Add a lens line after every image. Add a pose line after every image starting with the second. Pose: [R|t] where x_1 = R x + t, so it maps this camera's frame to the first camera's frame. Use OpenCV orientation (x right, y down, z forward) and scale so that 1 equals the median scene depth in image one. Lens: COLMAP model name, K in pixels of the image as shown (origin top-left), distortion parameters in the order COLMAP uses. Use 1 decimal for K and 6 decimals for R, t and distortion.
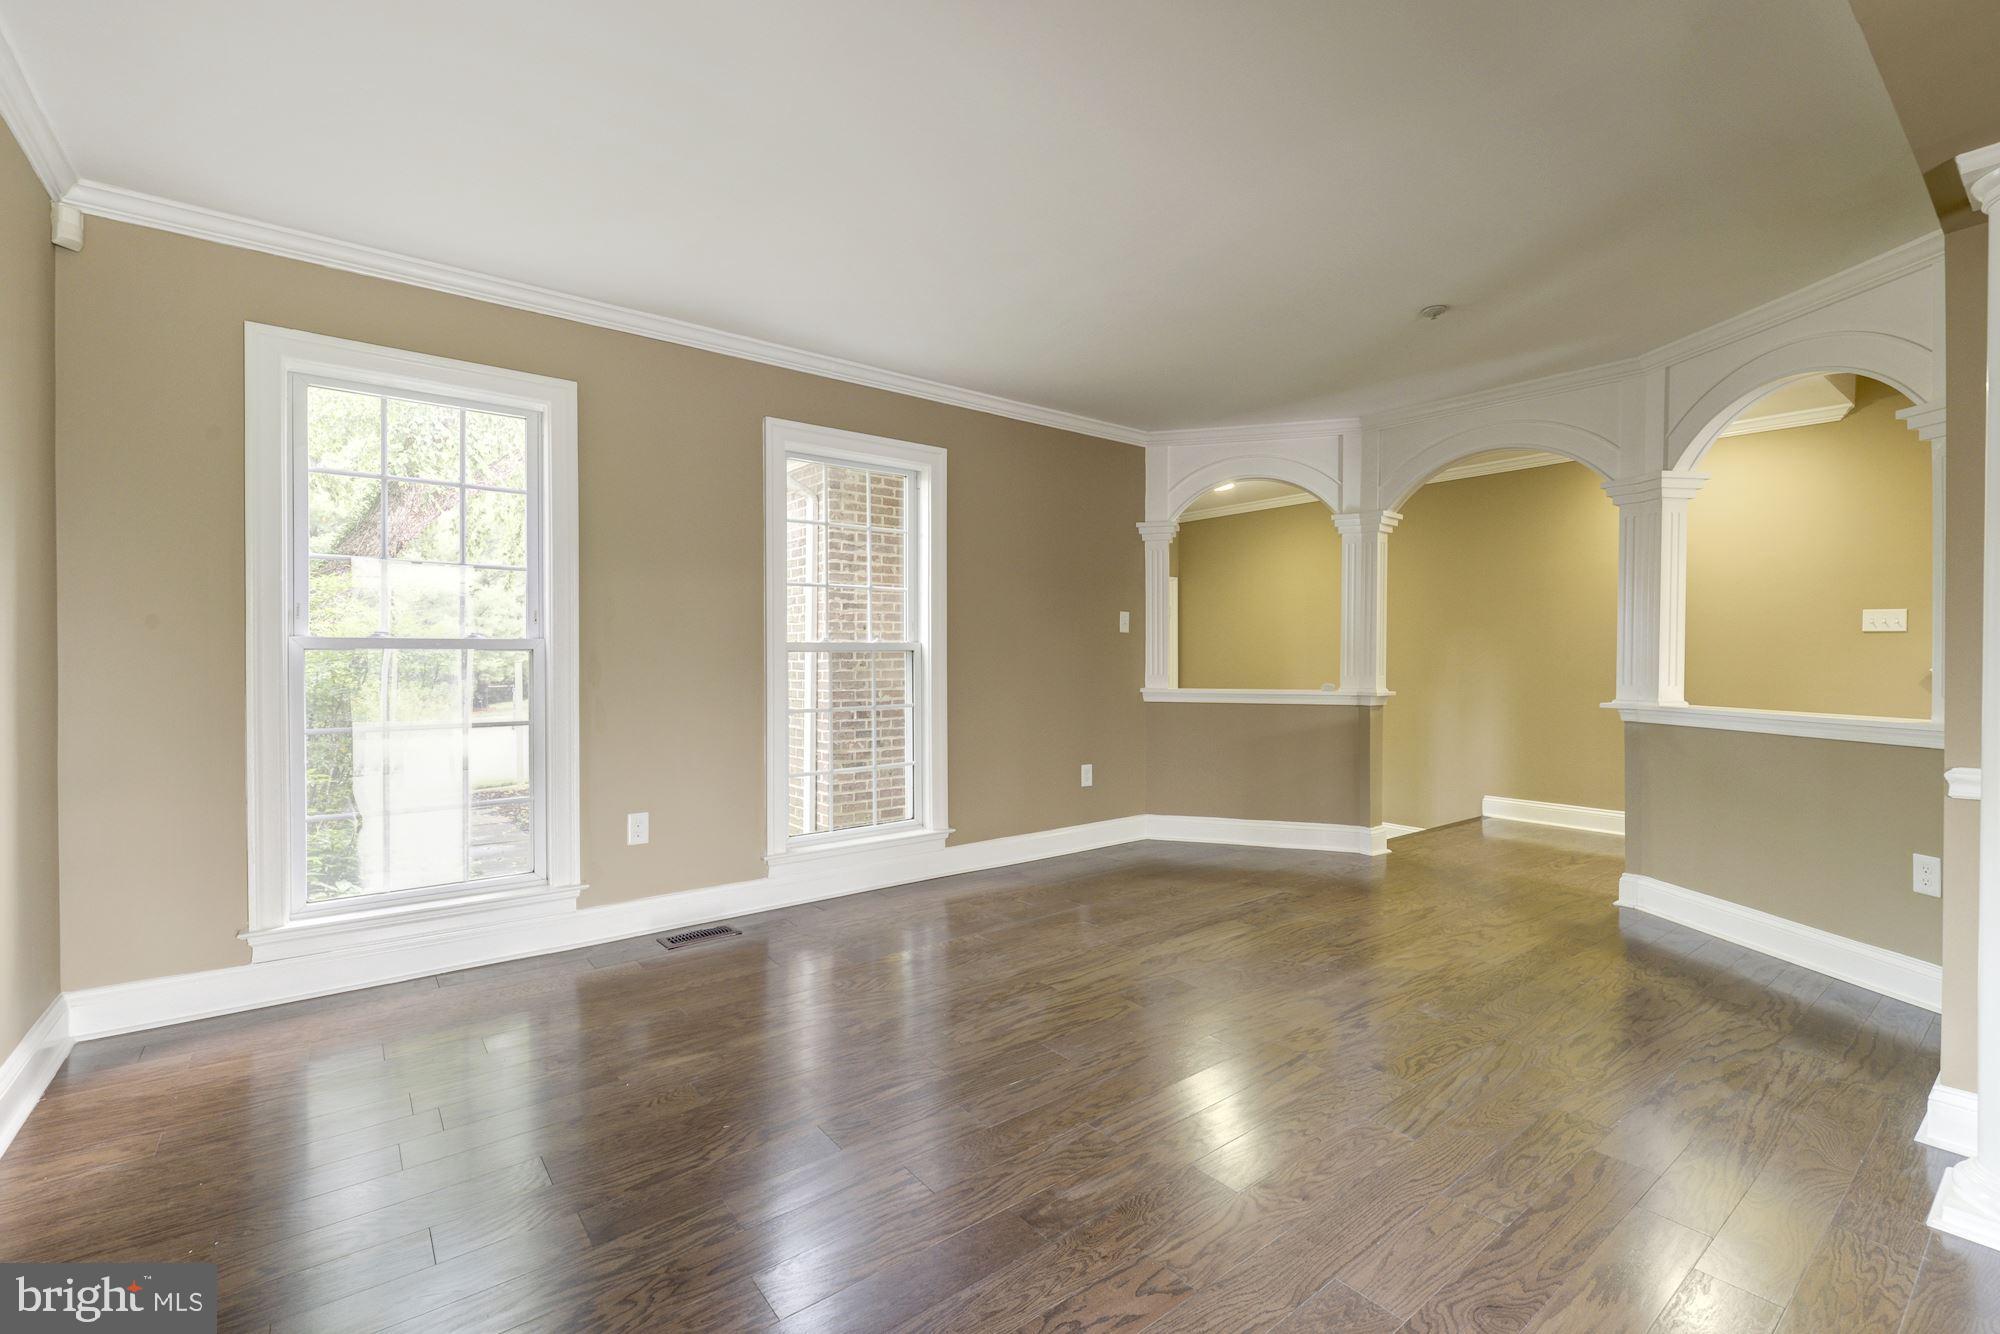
lens RADIAL K [[871.9, 0, 992.2], [0, 871.9, 658.1], [0, 0, 1]] dist [0.003635, -0.002900]
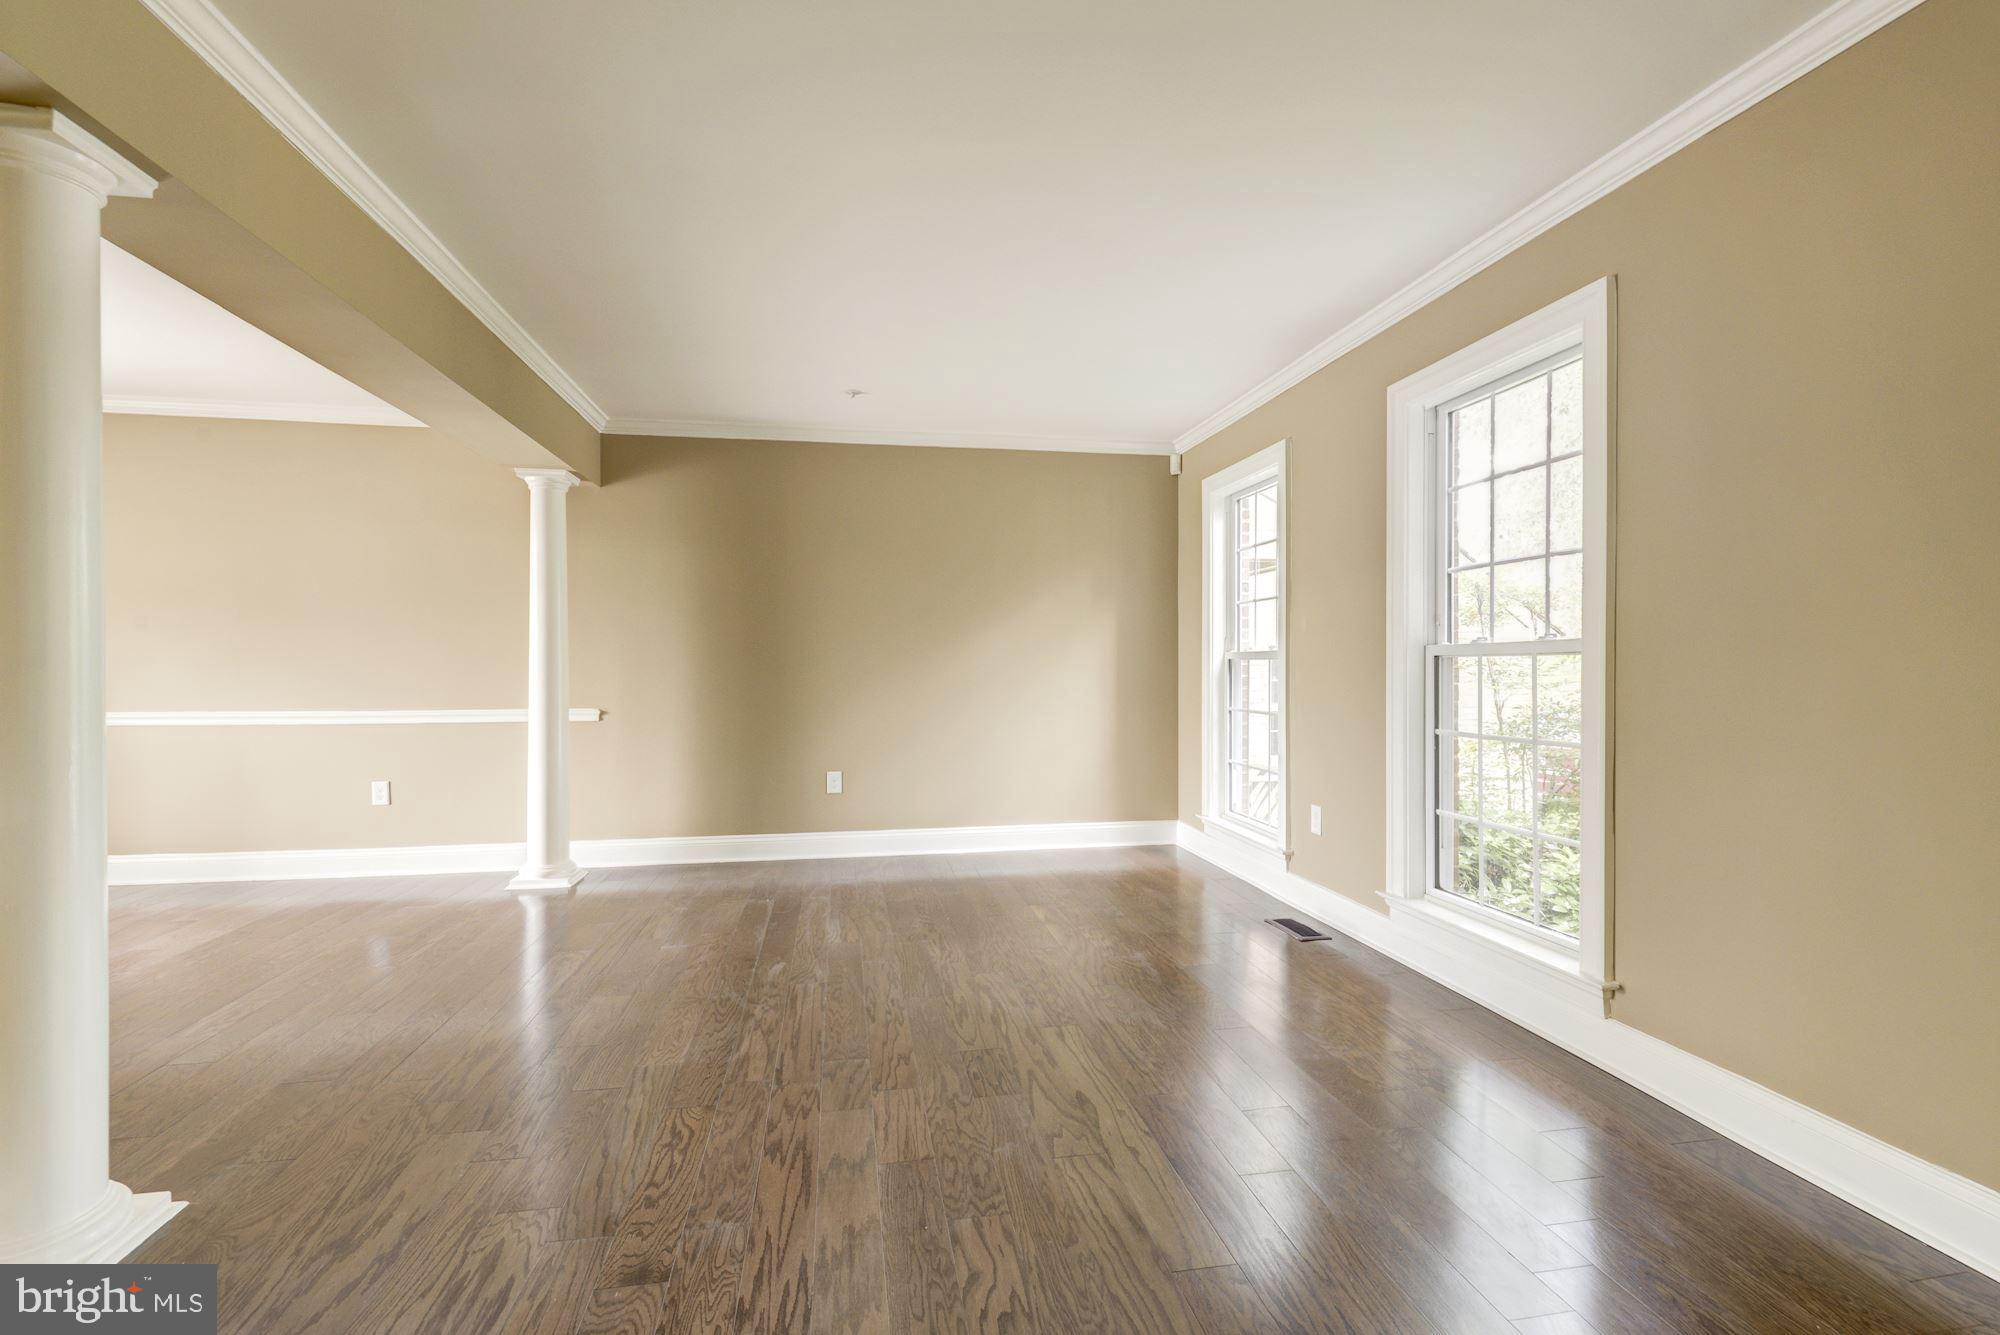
lens RADIAL K [[871.9, 0, 978.6], [0, 871.9, 664.2], [0, 0, 1]] dist [0.003635, -0.002900]
pose [[-0.475220, 0.000576, -0.879867, 0.852671], [-0.004354, 0.999986, 0.003006, -0.001898], [0.879856, 0.005260, -0.475211, 1.286475]]
